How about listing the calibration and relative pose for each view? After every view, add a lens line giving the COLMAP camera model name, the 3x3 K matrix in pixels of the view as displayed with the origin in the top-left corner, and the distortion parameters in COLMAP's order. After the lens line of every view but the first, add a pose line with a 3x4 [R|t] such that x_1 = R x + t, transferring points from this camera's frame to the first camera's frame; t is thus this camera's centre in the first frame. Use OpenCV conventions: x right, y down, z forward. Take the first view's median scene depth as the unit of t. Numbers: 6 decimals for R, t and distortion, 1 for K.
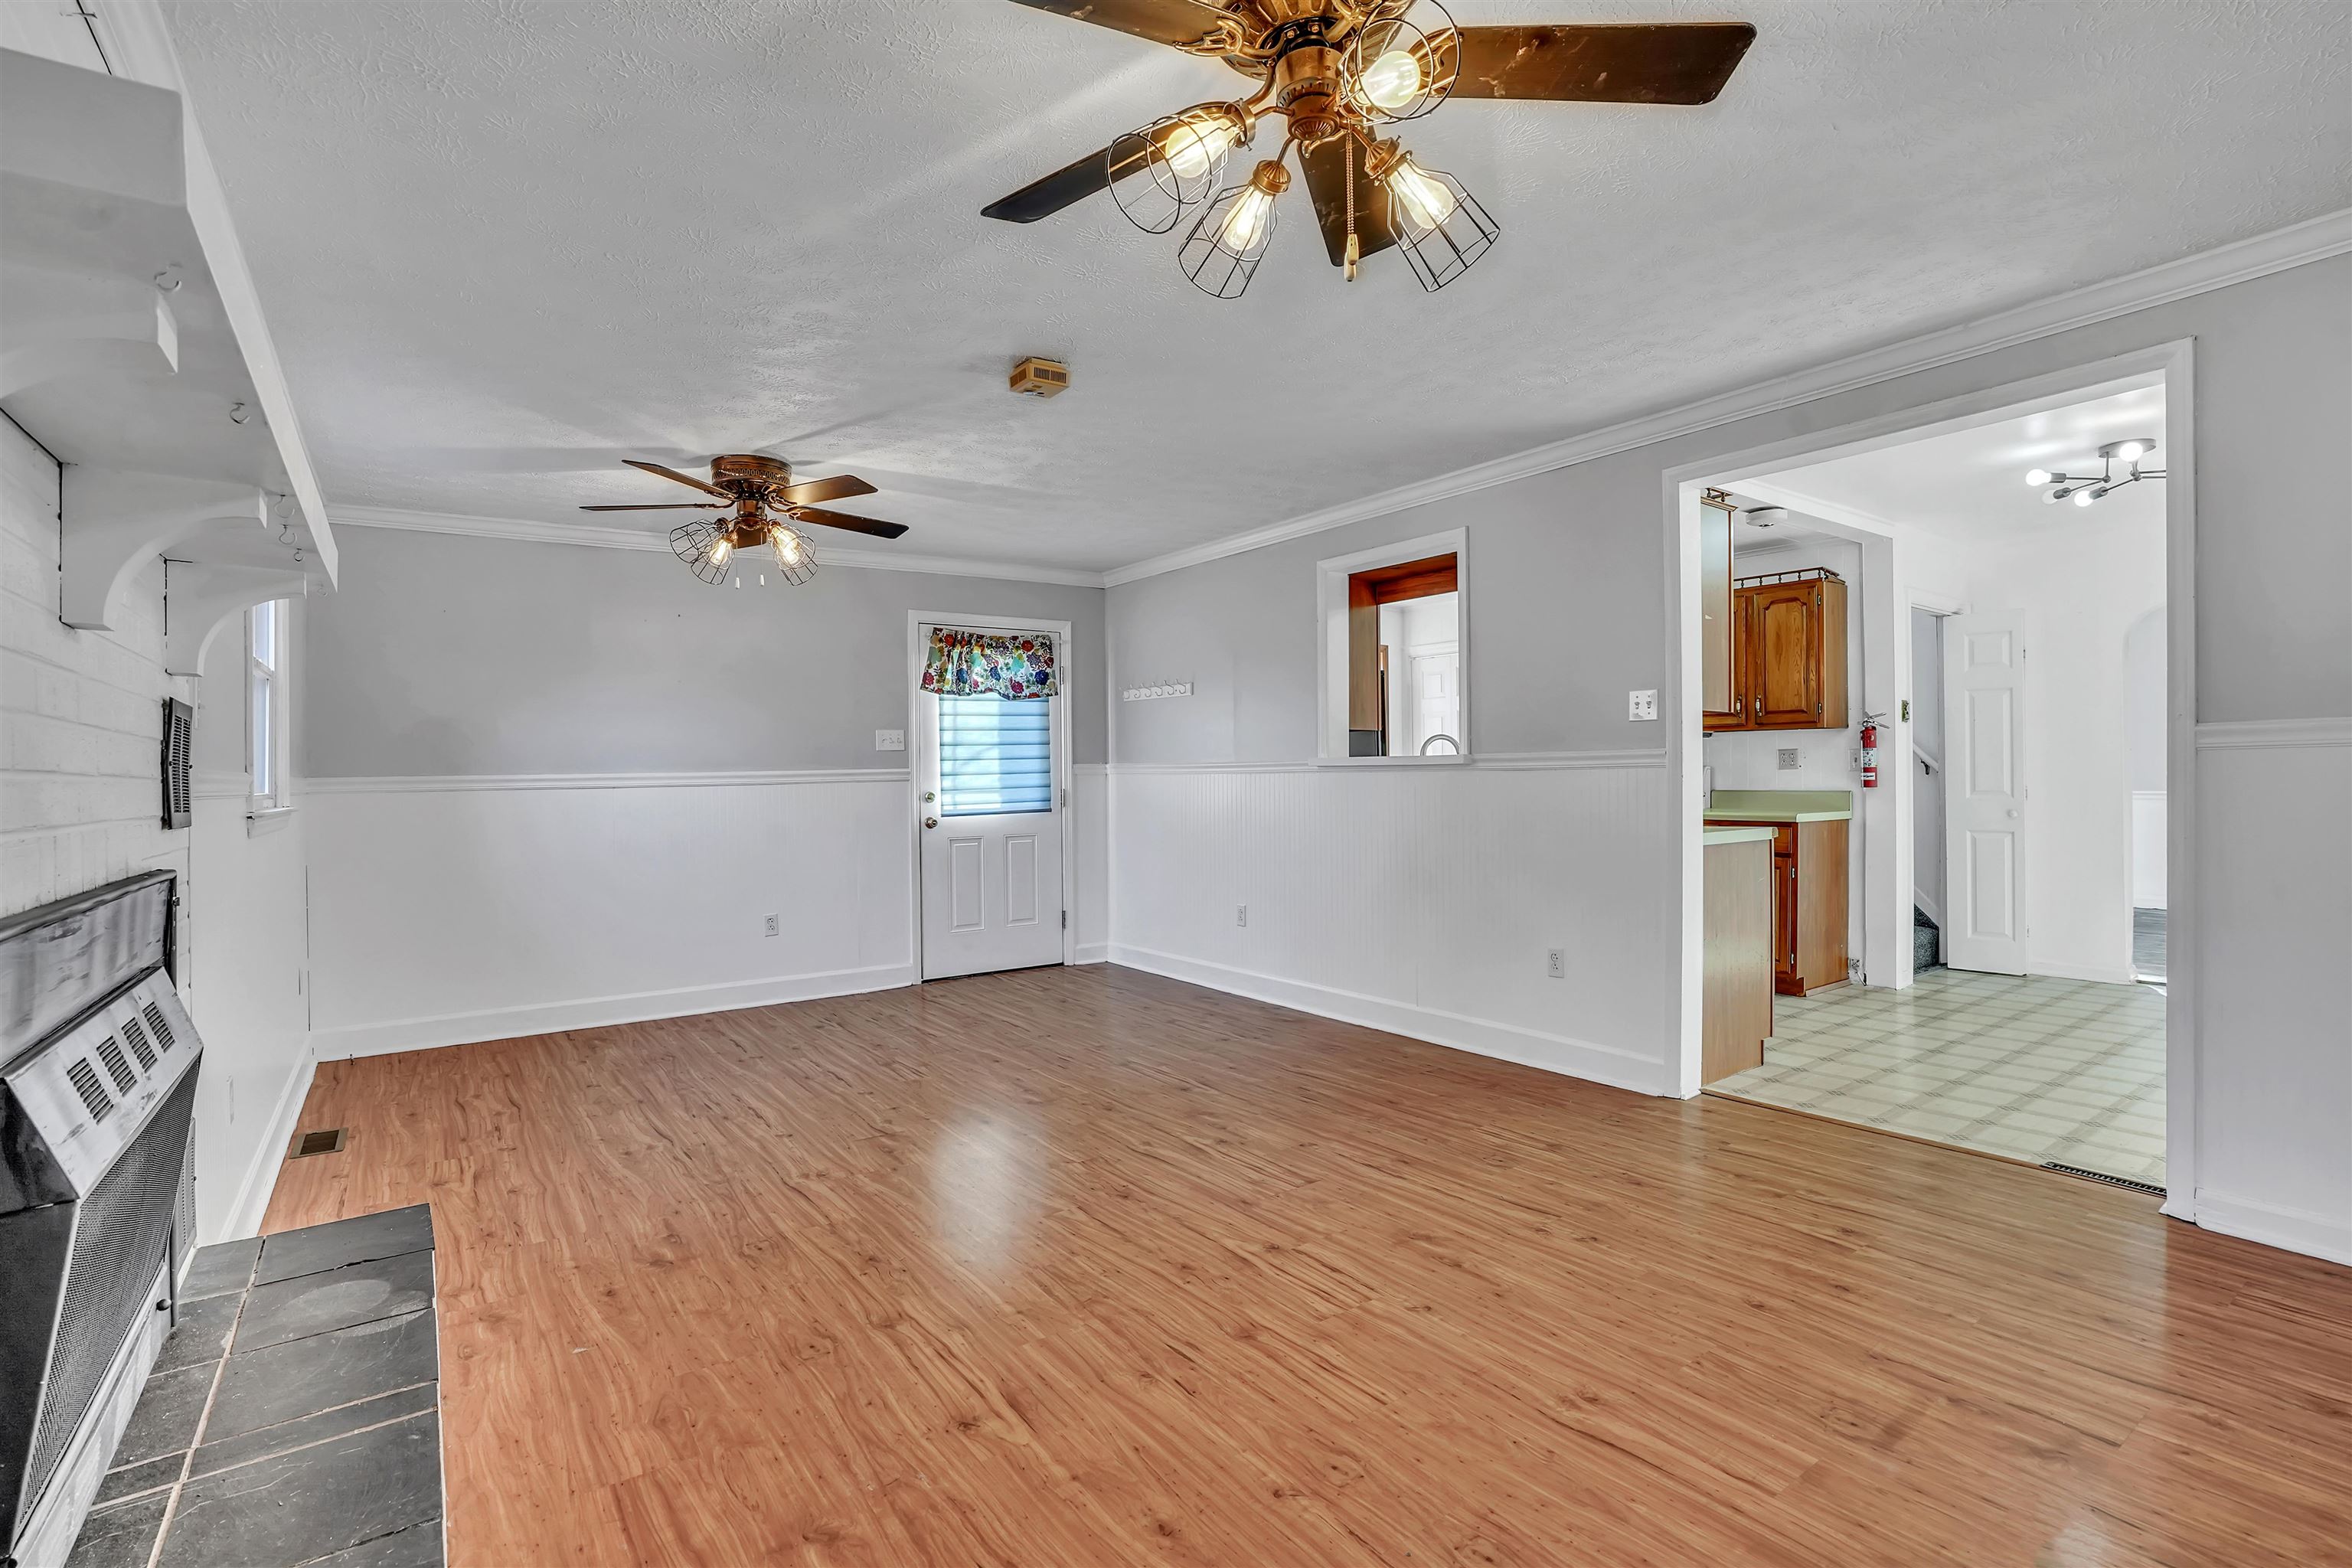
lens RADIAL K [[1103.8, 0, 1167.0], [0, 1103.8, 774.9], [0, 0, 1]] dist [-0.048087, 0.015843]
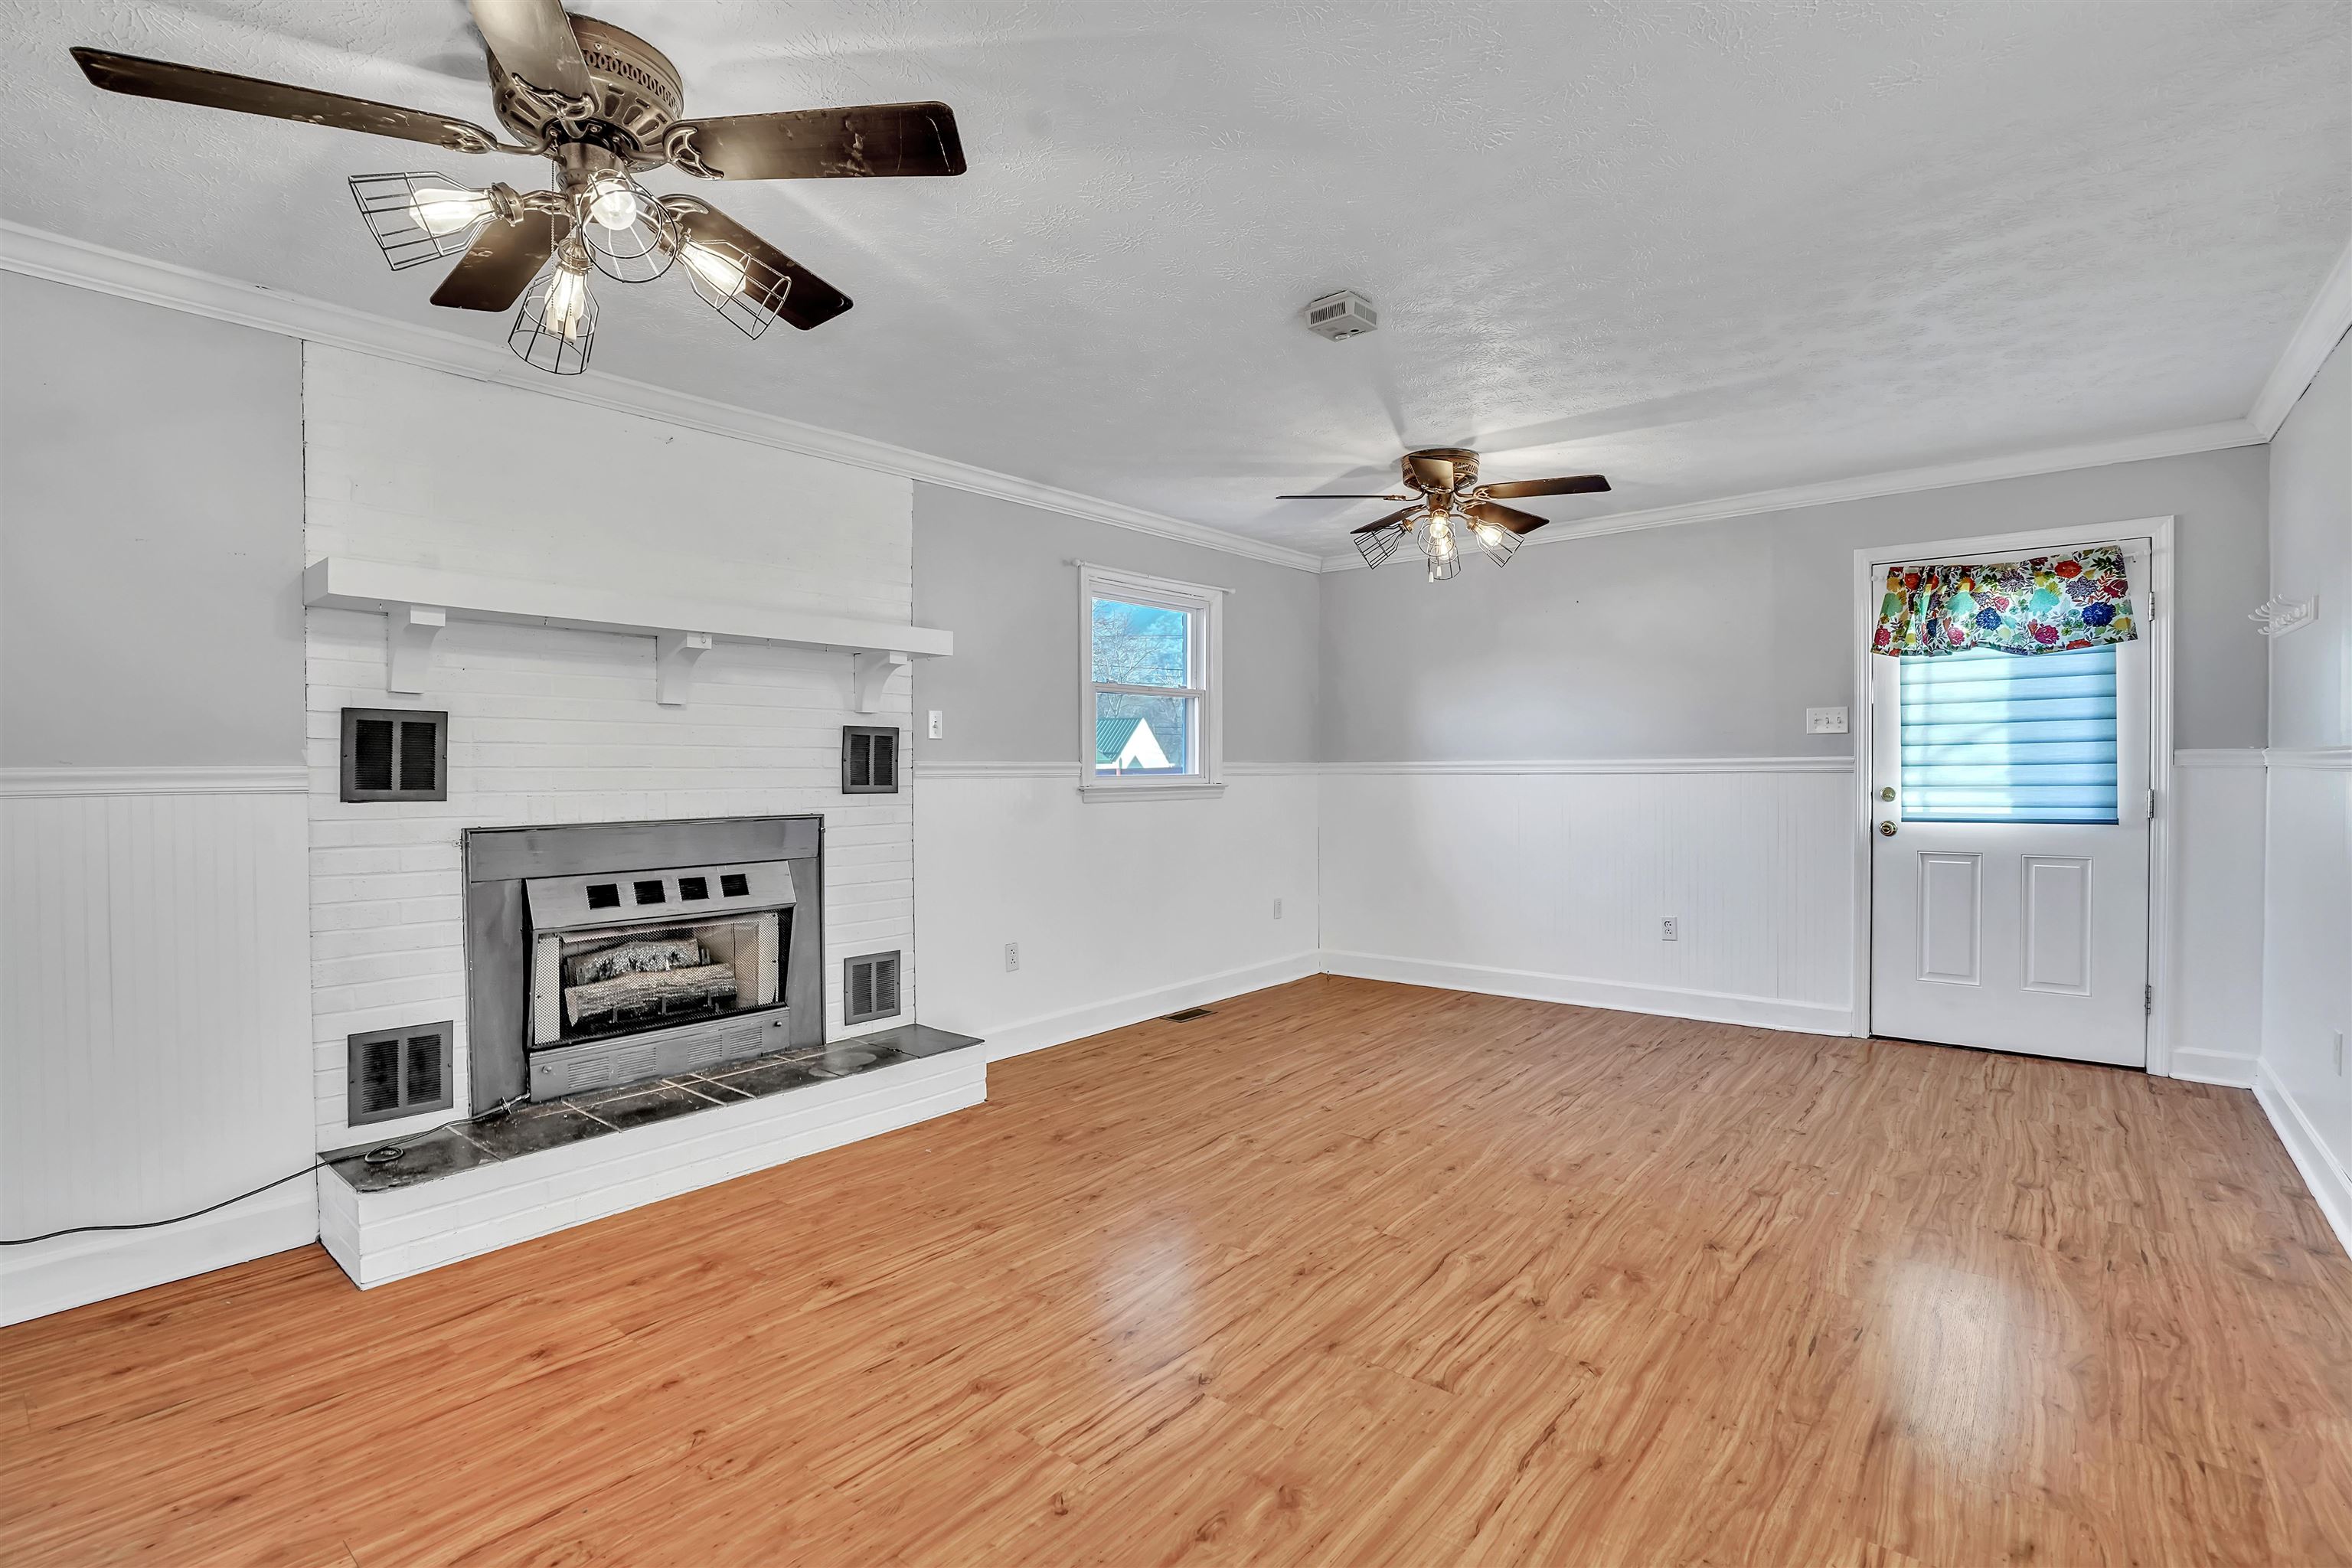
lens RADIAL K [[1103.8, 0, 1186.2], [0, 1103.8, 782.4], [0, 0, 1]] dist [-0.048087, 0.015843]
pose [[0.262600, 0.026697, -0.964535, 0.680338], [0.001217, 0.999607, 0.027999, -0.017577], [0.964904, -0.008527, 0.262465, 0.635097]]
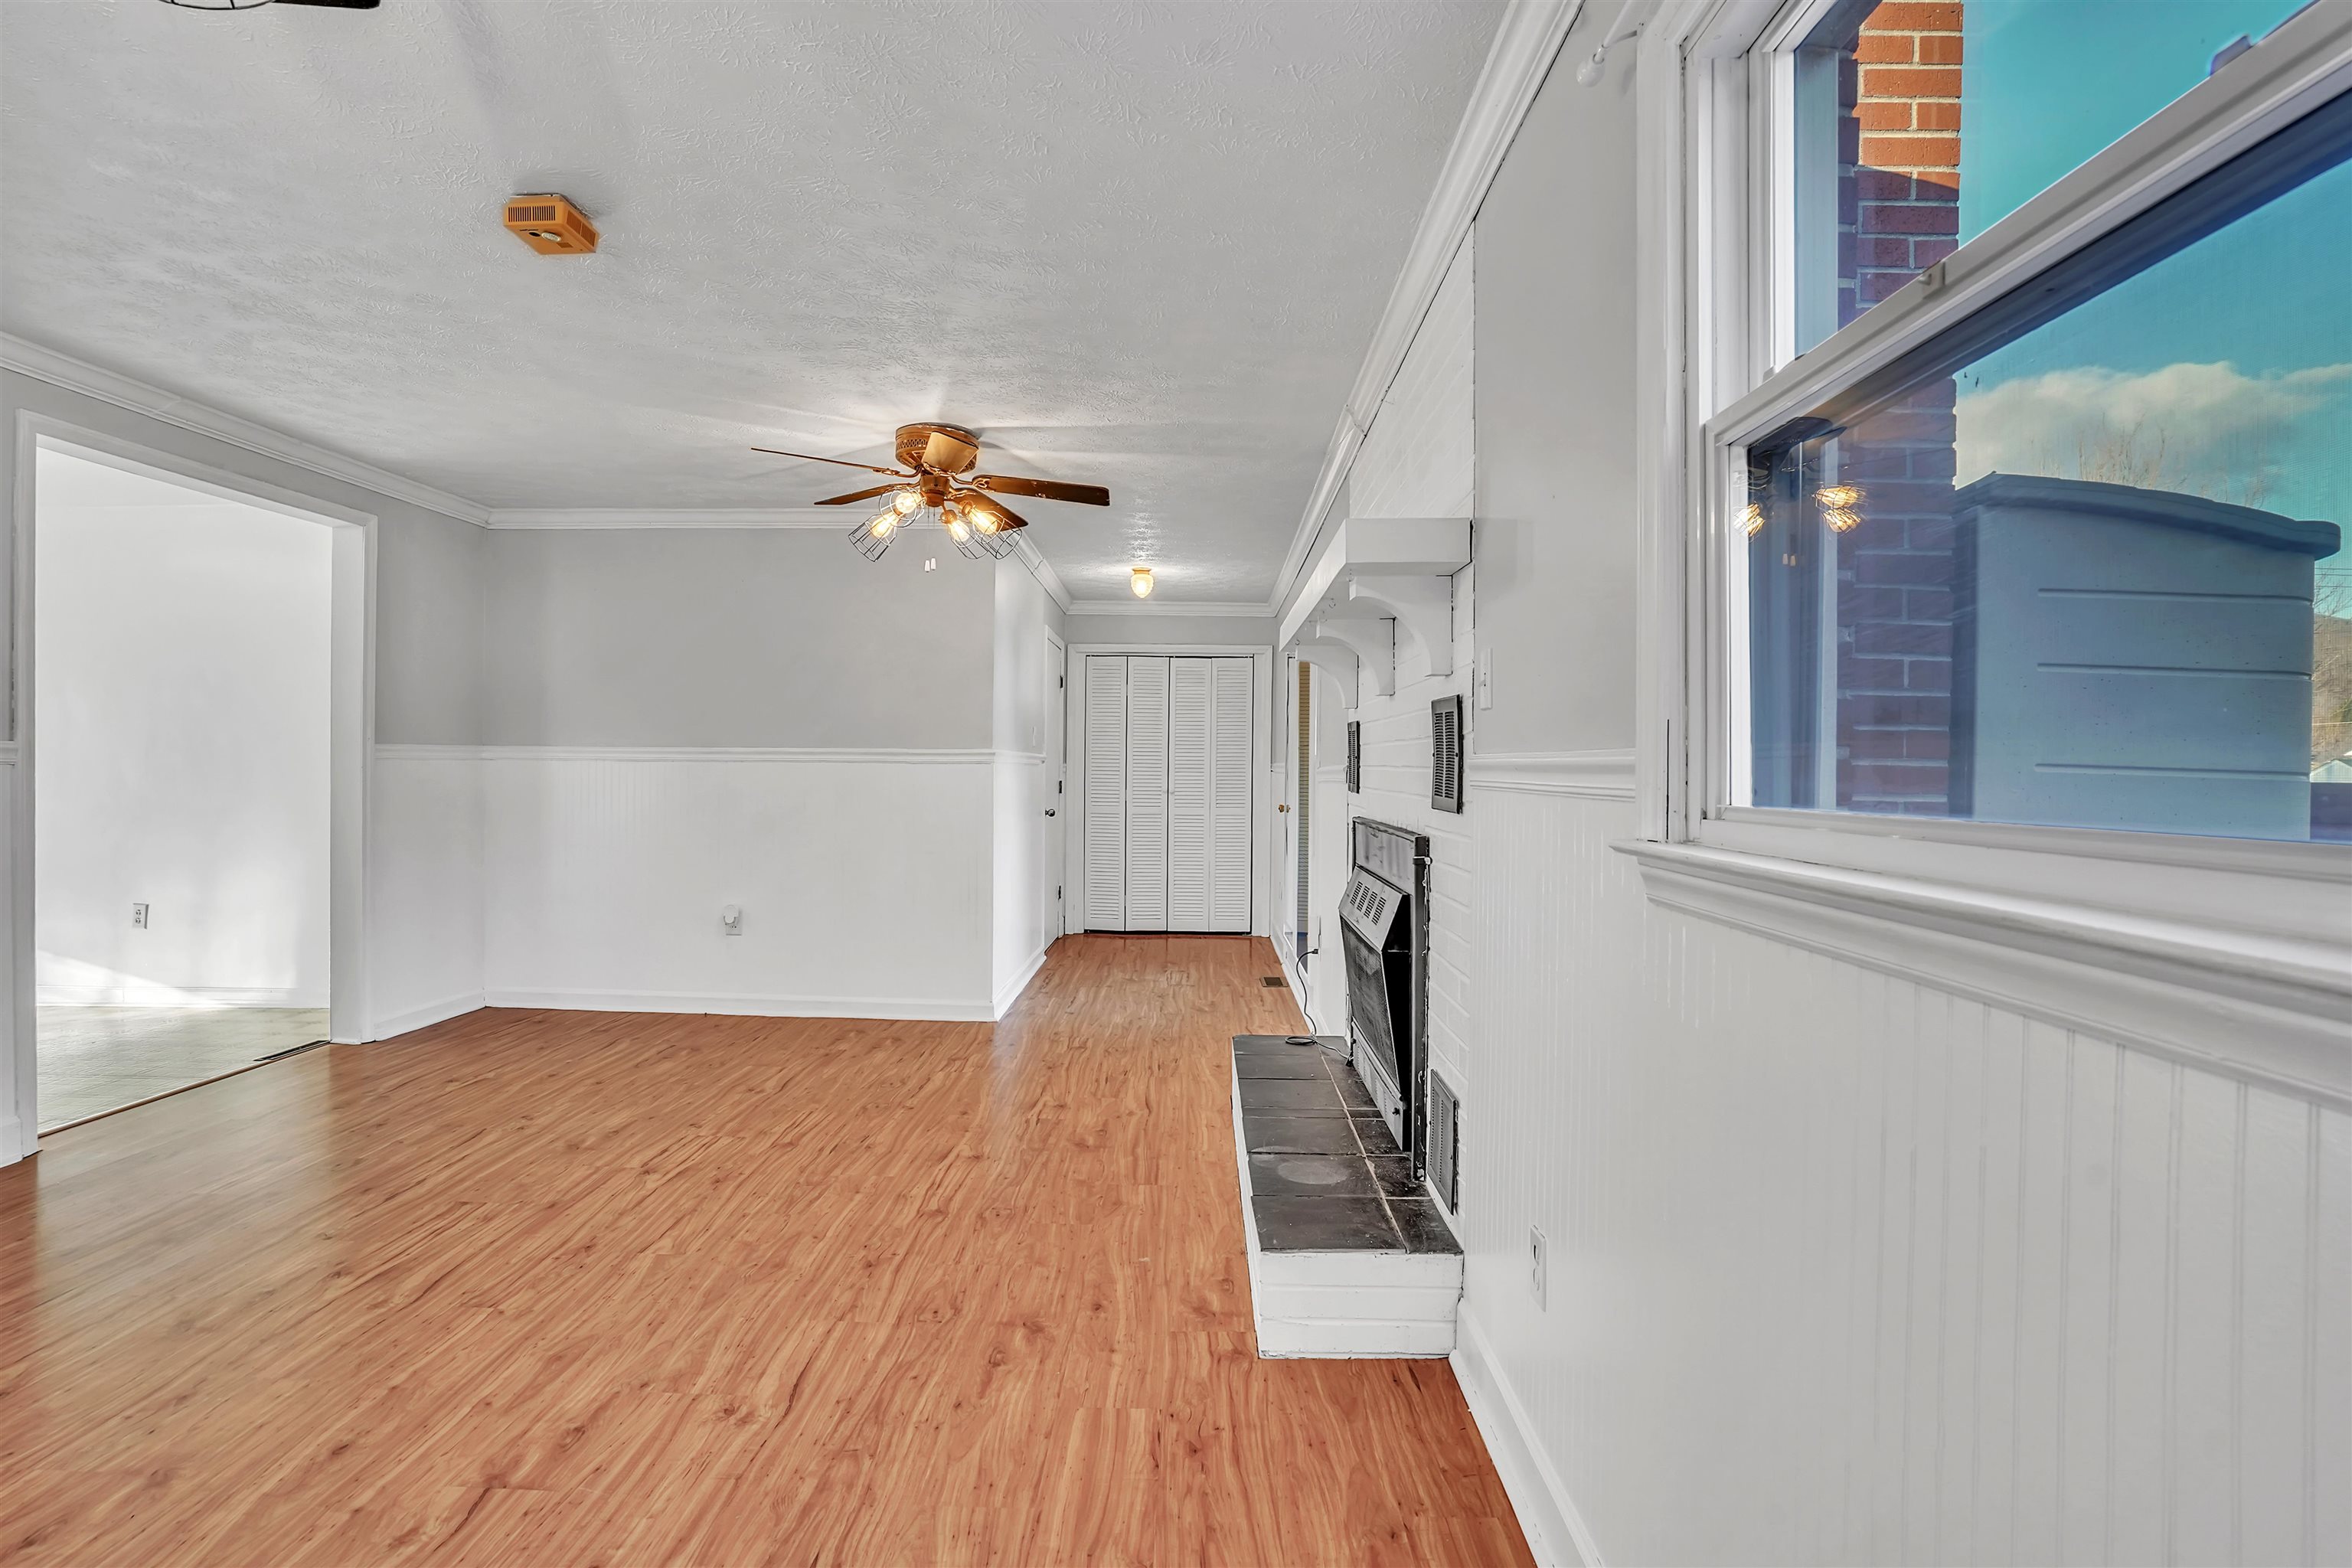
lens RADIAL K [[1103.8, 0, 1154.9], [0, 1103.8, 784.0], [0, 0, 1]] dist [-0.048087, 0.015843]
pose [[-0.797743, 0.002121, 0.602993, -0.850949], [0.002307, 0.999997, -0.000467, 0.010657], [-0.602993, 0.001019, -0.797746, 1.298749]]
